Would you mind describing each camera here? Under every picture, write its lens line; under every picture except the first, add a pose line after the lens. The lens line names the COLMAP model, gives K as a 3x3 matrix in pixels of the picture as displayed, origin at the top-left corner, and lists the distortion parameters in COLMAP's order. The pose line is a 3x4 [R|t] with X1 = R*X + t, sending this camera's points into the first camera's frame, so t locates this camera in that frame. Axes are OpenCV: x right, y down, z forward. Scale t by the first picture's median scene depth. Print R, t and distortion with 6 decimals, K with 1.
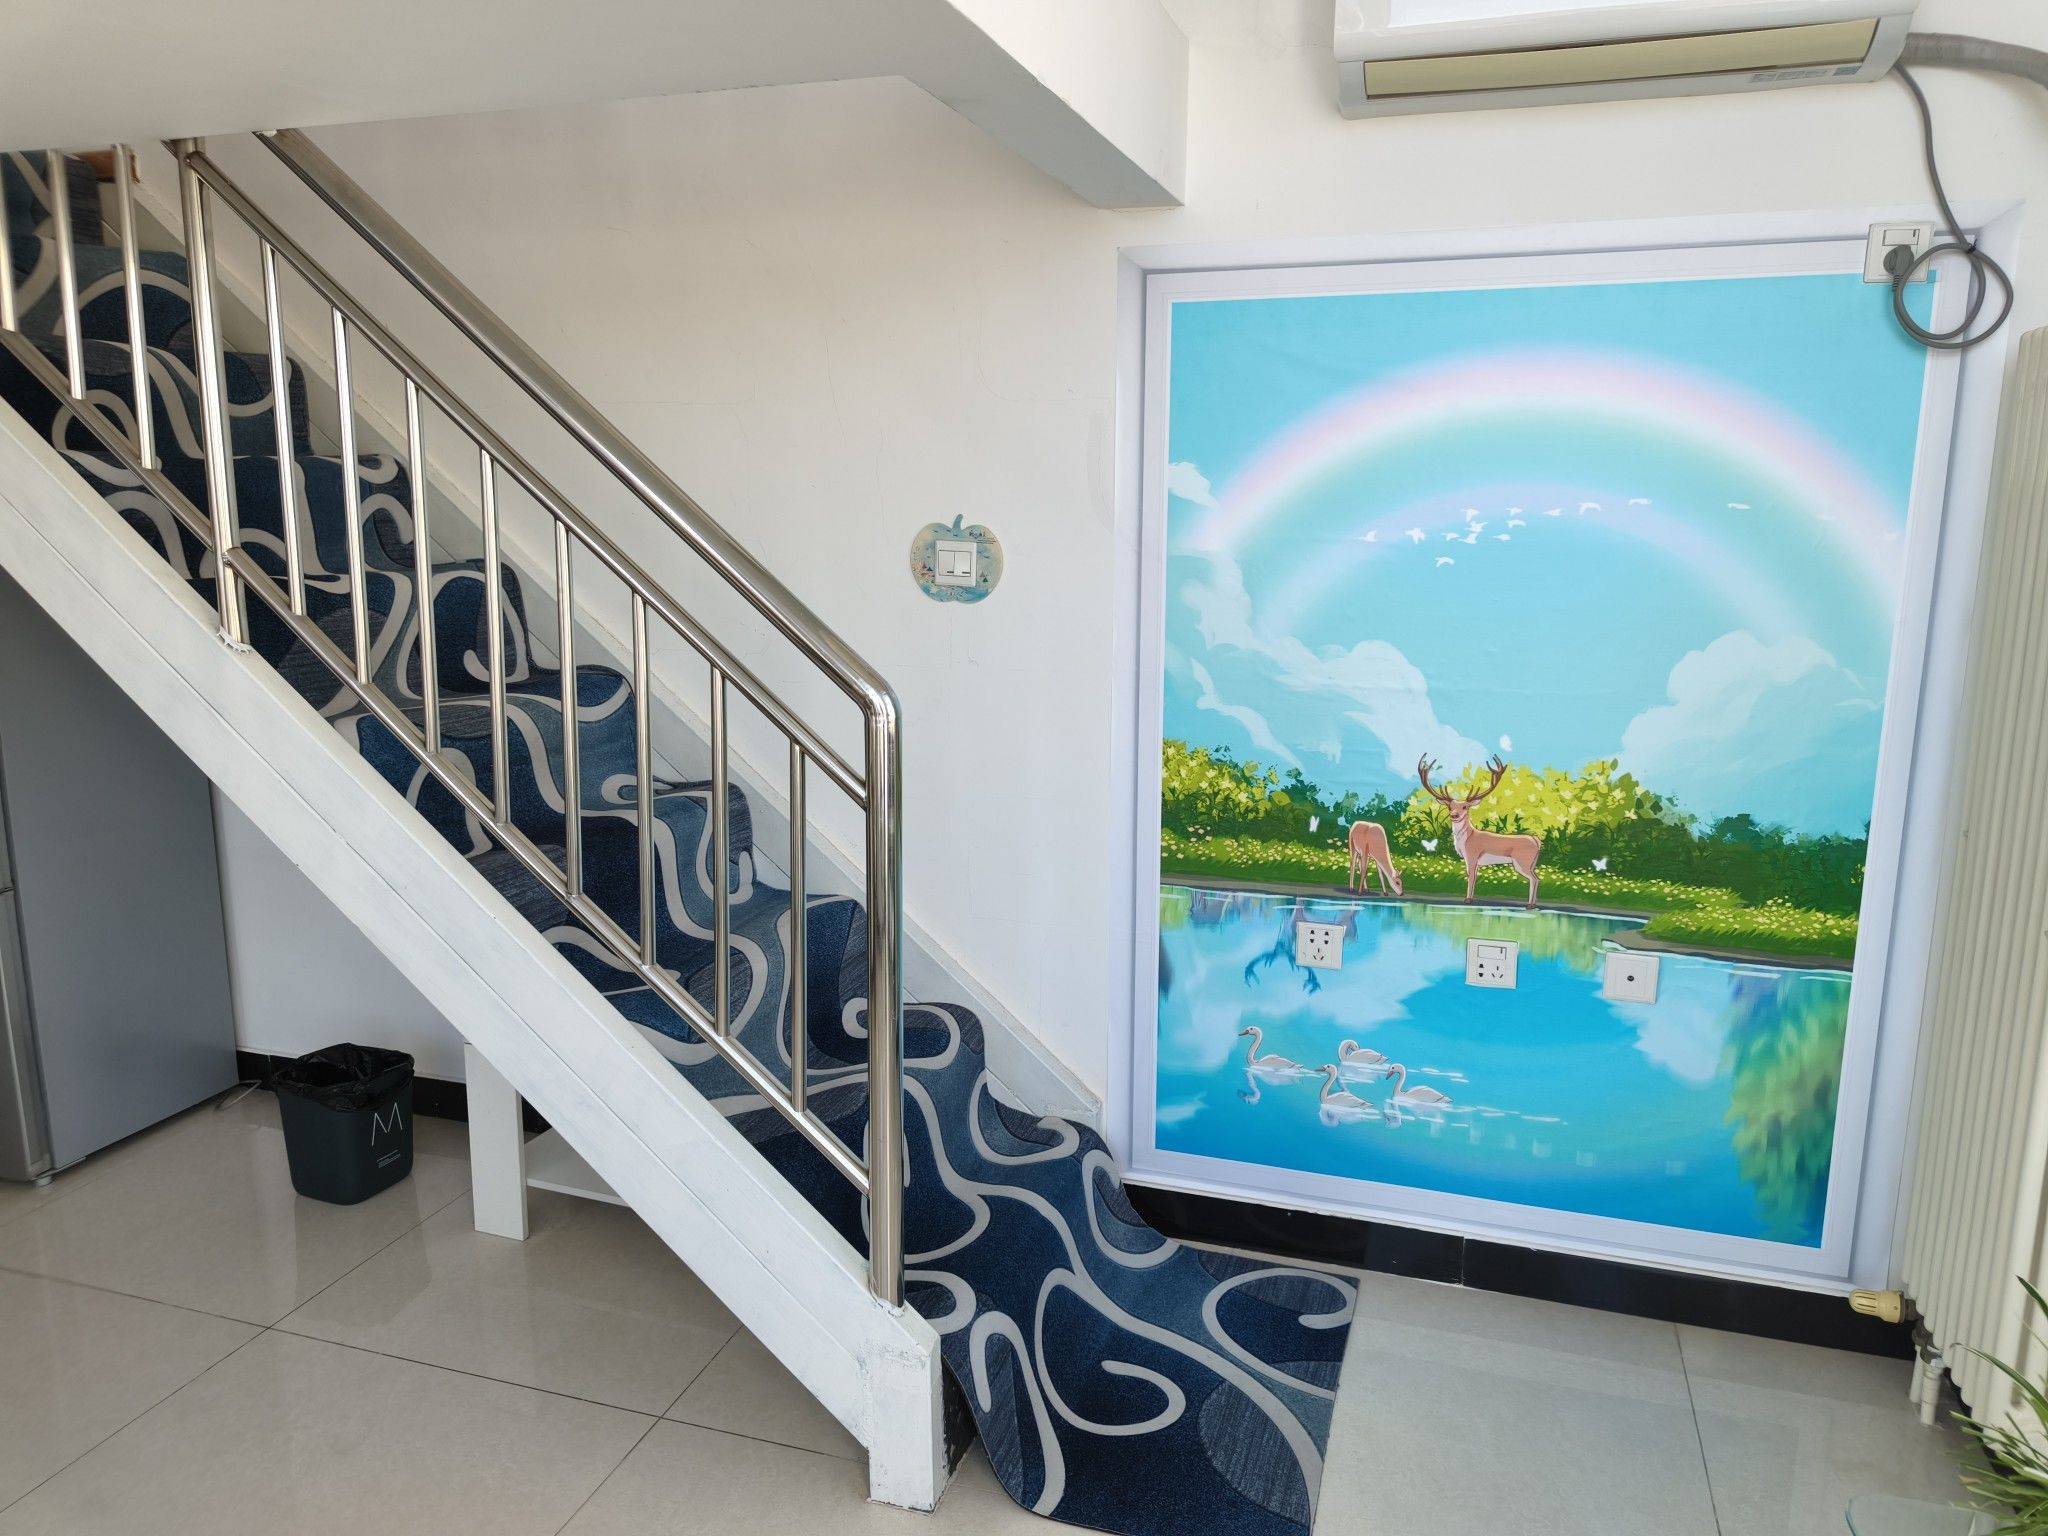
lens RADIAL K [[1409.6, 0, 1024.0], [0, 1409.6, 768.0], [0, 0, 1]] dist [0.000682, -0.001920]
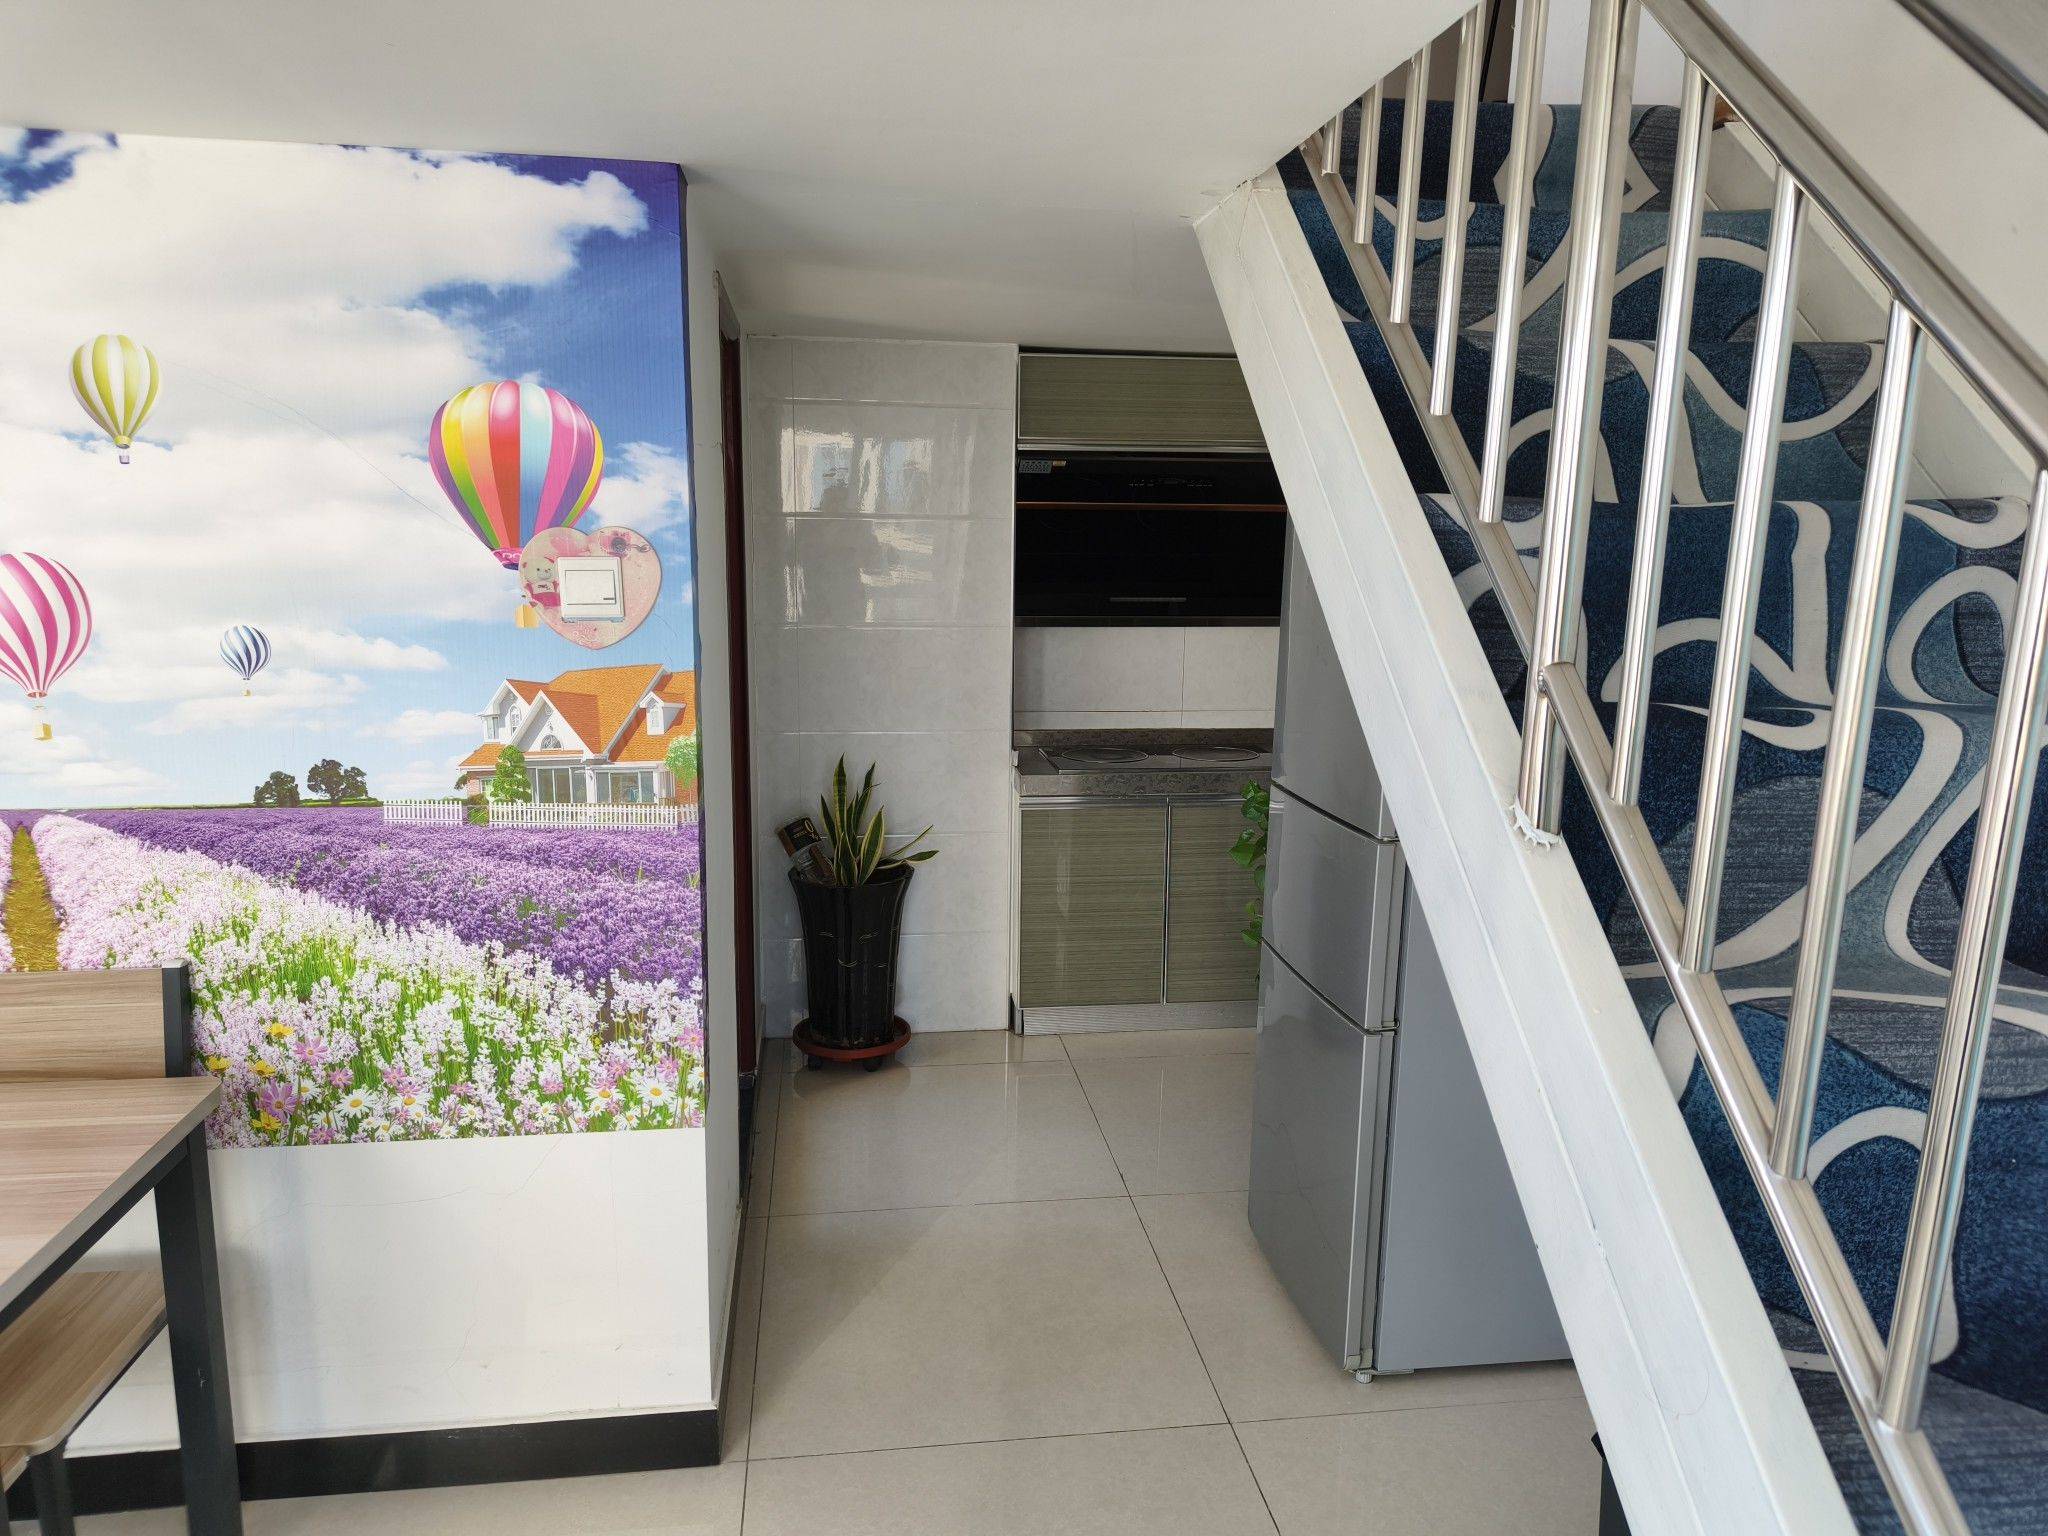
lens RADIAL K [[1409.6, 0, 1024.0], [0, 1409.6, 768.0], [0, 0, 1]] dist [0.000682, -0.001920]
pose [[0.440511, 0.157614, -0.883803, -0.127618], [-0.188615, 0.978743, 0.080534, -0.098490], [0.877710, 0.131222, 0.460876, 0.461516]]
